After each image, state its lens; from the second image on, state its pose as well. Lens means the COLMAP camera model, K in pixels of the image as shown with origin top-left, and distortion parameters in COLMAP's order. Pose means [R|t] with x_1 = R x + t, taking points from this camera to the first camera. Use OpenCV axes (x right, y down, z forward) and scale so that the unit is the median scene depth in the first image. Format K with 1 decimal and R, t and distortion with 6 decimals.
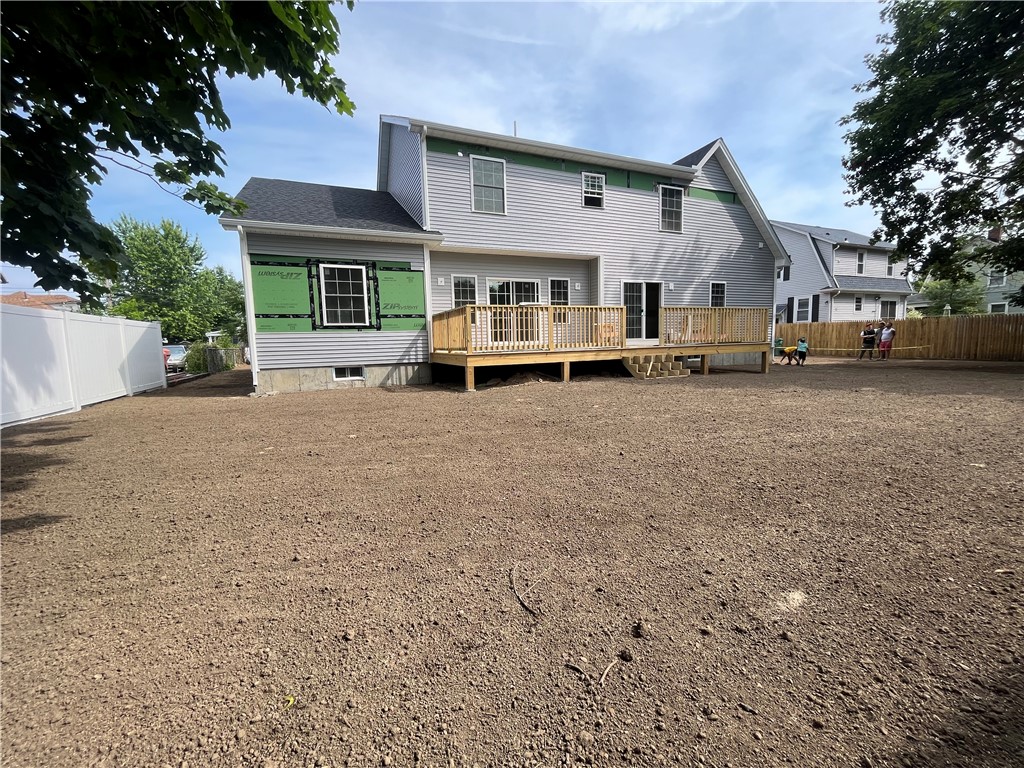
lens RADIAL K [[416.2, 0, 507.1], [0, 416.2, 384.1], [0, 0, 1]] dist [0.000257, -0.001174]
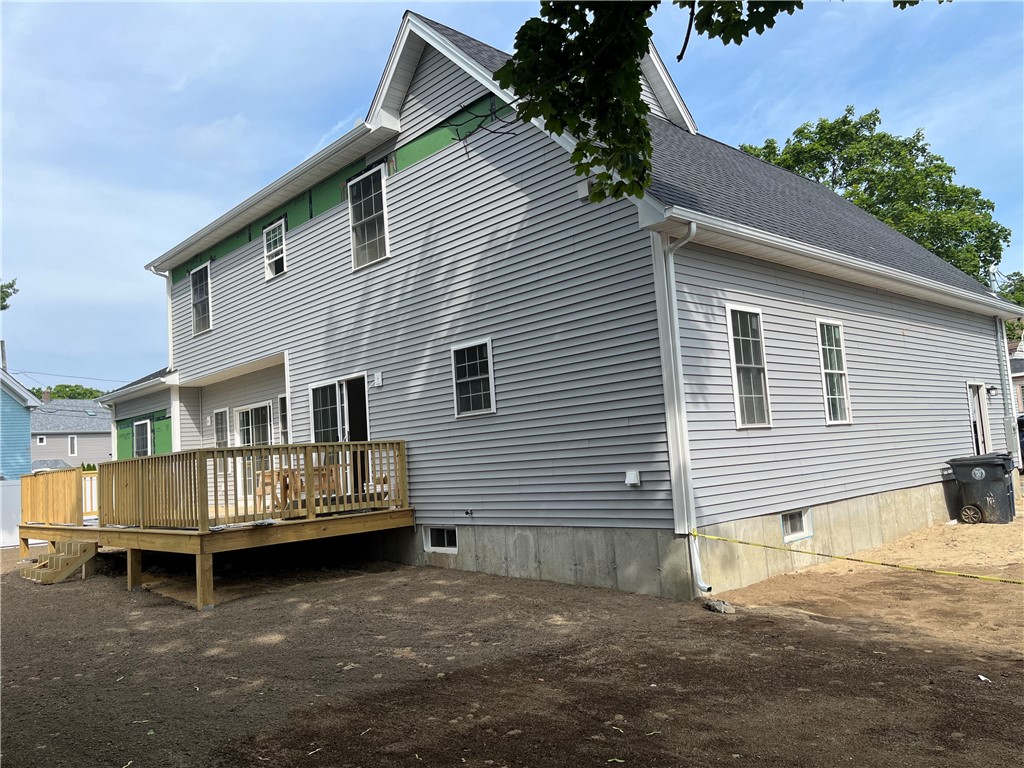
lens RADIAL K [[780.8, 0, 517.7], [0, 780.8, 387.9], [0, 0, 1]] dist [0.057193, -0.066781]
pose [[0.343323, -0.078112, -0.935964, 1.437597], [-0.031597, 0.995011, -0.094630, -0.174094], [0.938686, 0.062062, 0.339142, 0.991021]]
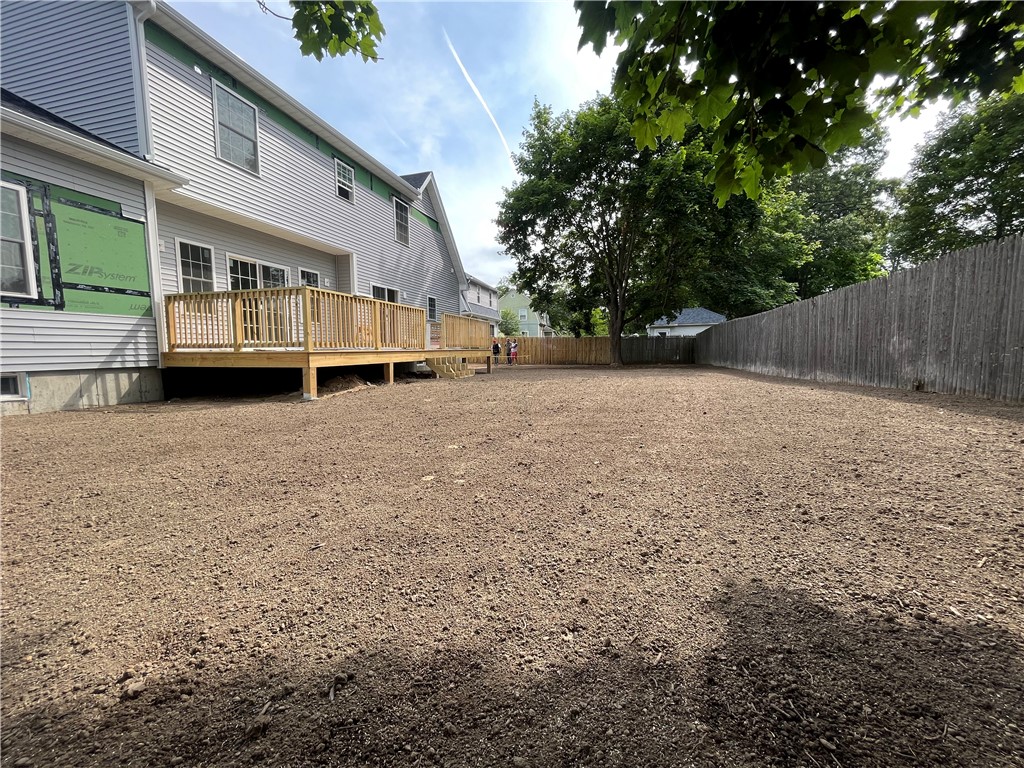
lens RADIAL K [[416.2, 0, 503.8], [0, 416.2, 383.4], [0, 0, 1]] dist [0.000257, -0.001174]
pose [[0.636897, -0.042128, 0.769797, -0.310749], [0.068433, 0.997654, -0.002021, 0.009309], [-0.767906, 0.053967, 0.638286, 0.166636]]
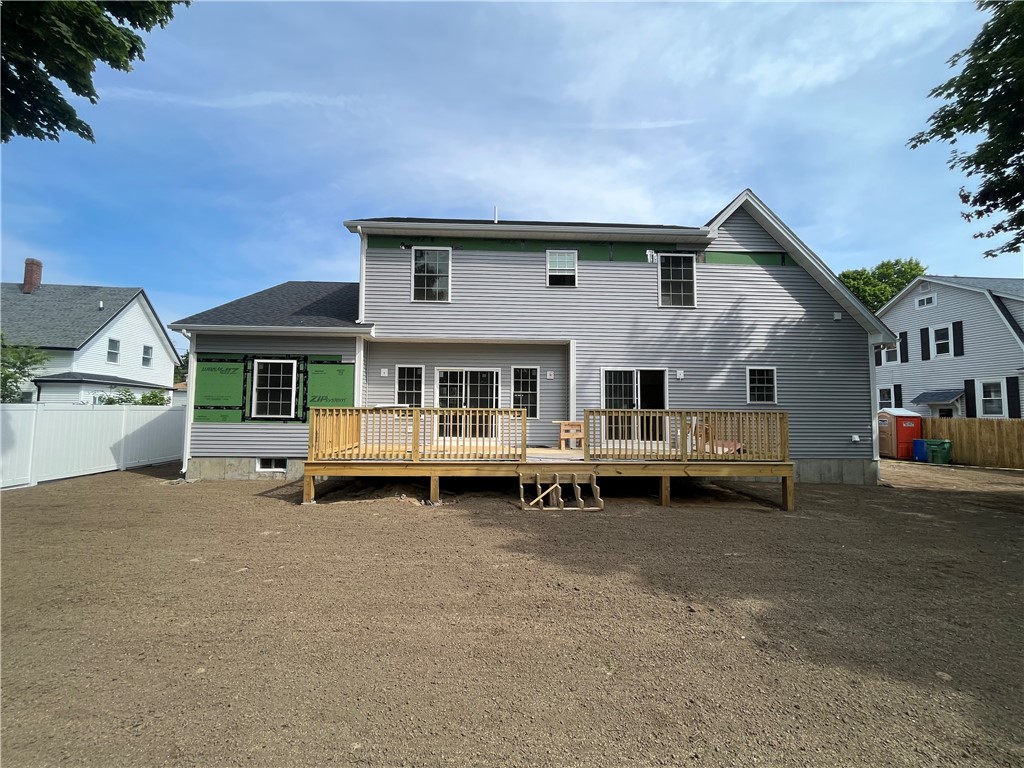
lens RADIAL K [[416.2, 0, 505.5], [0, 416.2, 386.0], [0, 0, 1]] dist [0.000257, -0.001174]
pose [[0.935771, 0.014053, -0.352329, 0.421689], [-0.069888, 0.986774, -0.146261, -0.089722], [0.345614, 0.161490, 0.924376, 0.200967]]
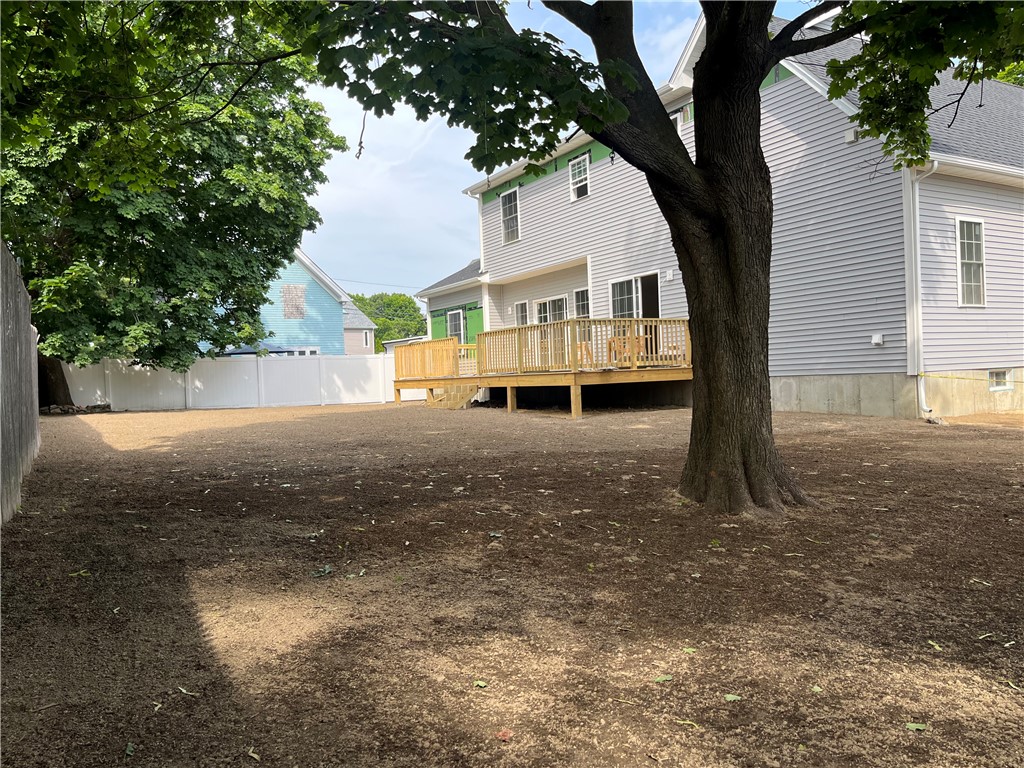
lens RADIAL K [[780.8, 0, 518.1], [0, 780.8, 387.1], [0, 0, 1]] dist [0.057193, -0.066781]
pose [[0.121685, 0.039451, -0.991784, 1.778161], [-0.056702, 0.997854, 0.032735, -0.108517], [0.990948, 0.052252, 0.123661, 0.741352]]
